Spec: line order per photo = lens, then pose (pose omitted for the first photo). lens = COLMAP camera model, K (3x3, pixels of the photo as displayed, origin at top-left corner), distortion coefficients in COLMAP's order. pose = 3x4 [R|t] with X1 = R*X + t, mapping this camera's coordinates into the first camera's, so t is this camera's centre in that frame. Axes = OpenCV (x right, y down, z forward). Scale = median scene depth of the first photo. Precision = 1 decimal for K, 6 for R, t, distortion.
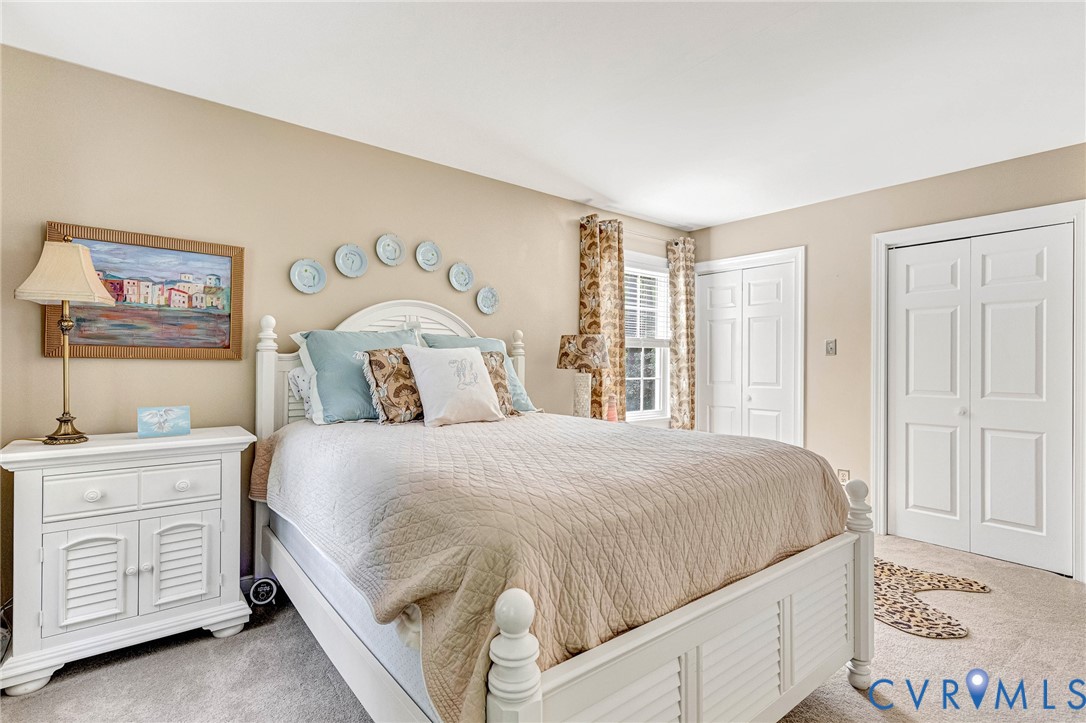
lens RADIAL K [[512.6, 0, 538.7], [0, 512.6, 358.5], [0, 0, 1]] dist [0.004754, -0.000411]
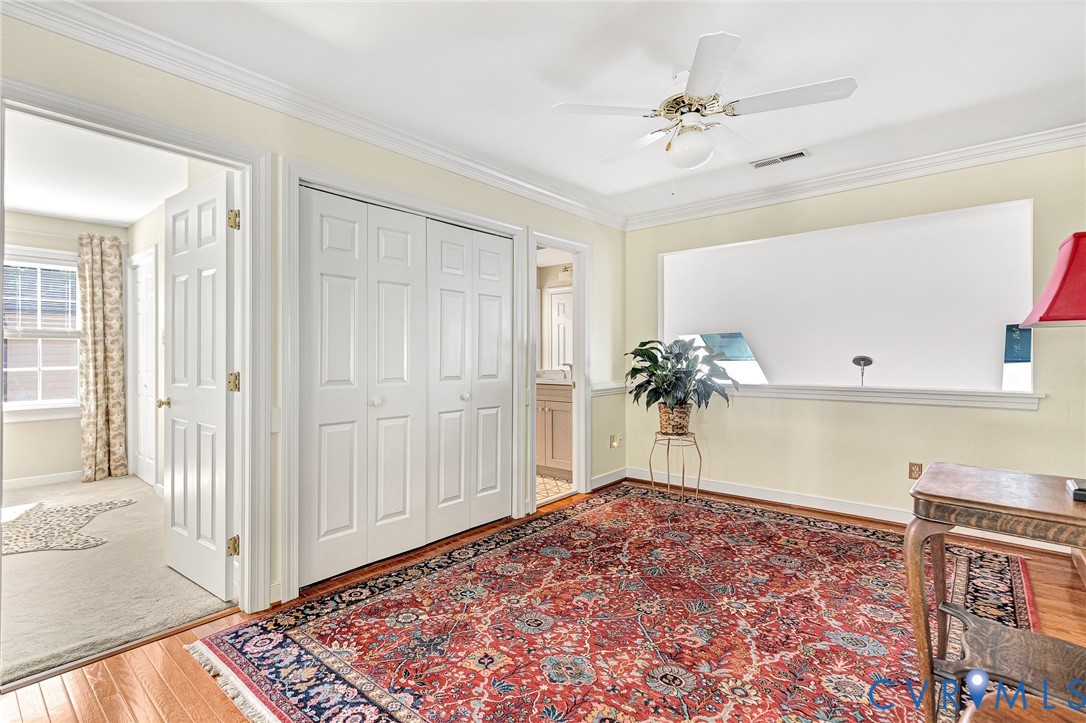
lens RADIAL K [[512.6, 0, 538.7], [0, 512.6, 358.5], [0, 0, 1]] dist [0.004754, -0.000411]
pose [[0.984721, -0.003657, 0.174098, 0.994551], [0.002811, 0.999983, 0.005106, 0.015983], [-0.174114, -0.004539, 0.984715, -0.184613]]
